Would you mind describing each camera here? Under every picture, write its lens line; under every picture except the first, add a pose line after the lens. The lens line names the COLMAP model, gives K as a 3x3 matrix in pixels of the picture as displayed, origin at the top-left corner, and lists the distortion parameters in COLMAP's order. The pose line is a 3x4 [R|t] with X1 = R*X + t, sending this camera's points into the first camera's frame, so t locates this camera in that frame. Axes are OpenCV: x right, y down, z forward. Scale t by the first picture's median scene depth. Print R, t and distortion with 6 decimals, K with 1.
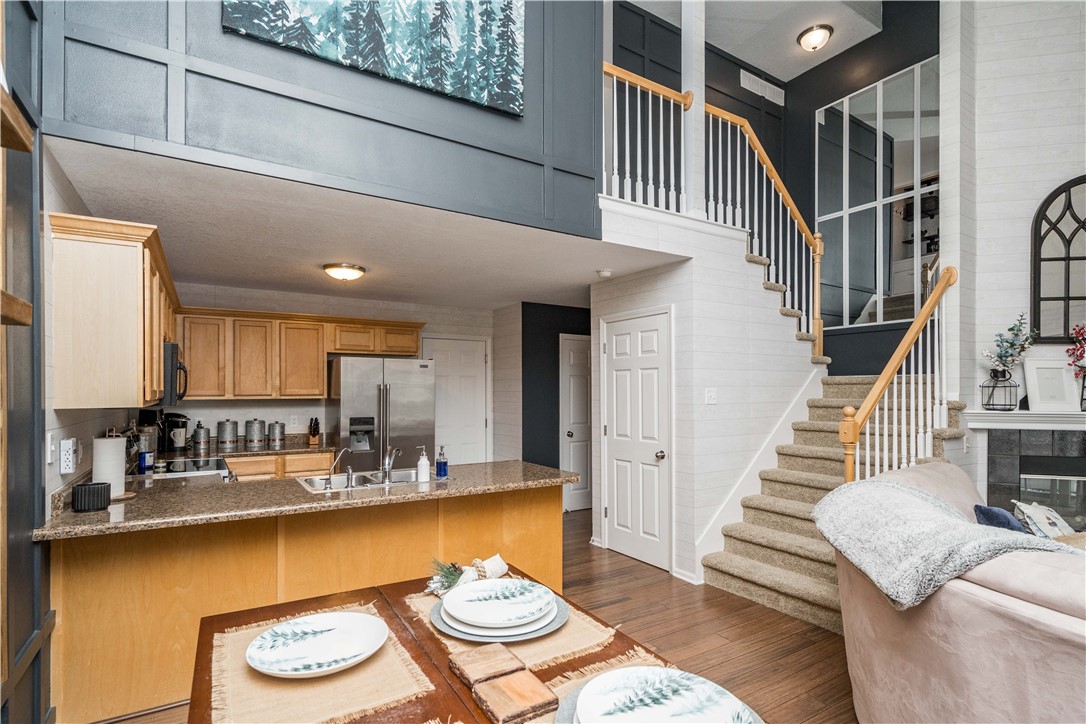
lens RADIAL K [[542.2, 0, 539.8], [0, 542.2, 385.0], [0, 0, 1]] dist [0.002509, 0.001110]
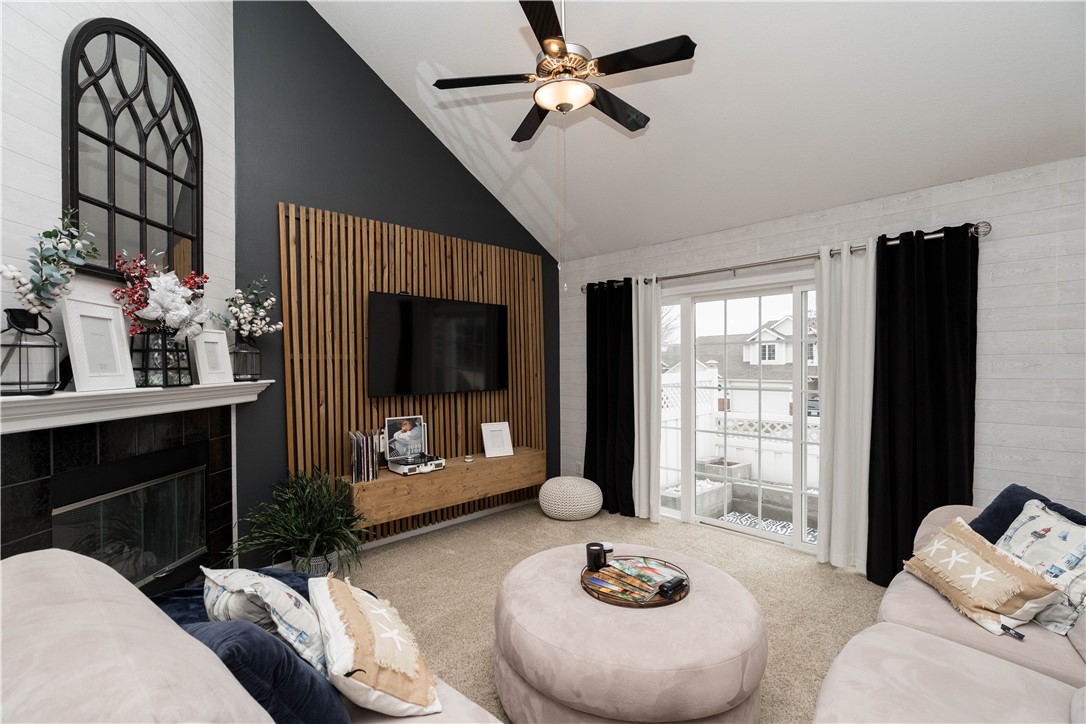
lens RADIAL K [[490.9, 0, 537.4], [0, 490.9, 368.7], [0, 0, 1]] dist [-0.002792, 0.002239]
pose [[-0.206541, -0.016795, 0.978294, 0.331799], [-0.005758, 0.999856, 0.015949, 0.014693], [-0.978421, -0.002338, -0.206608, 0.677468]]
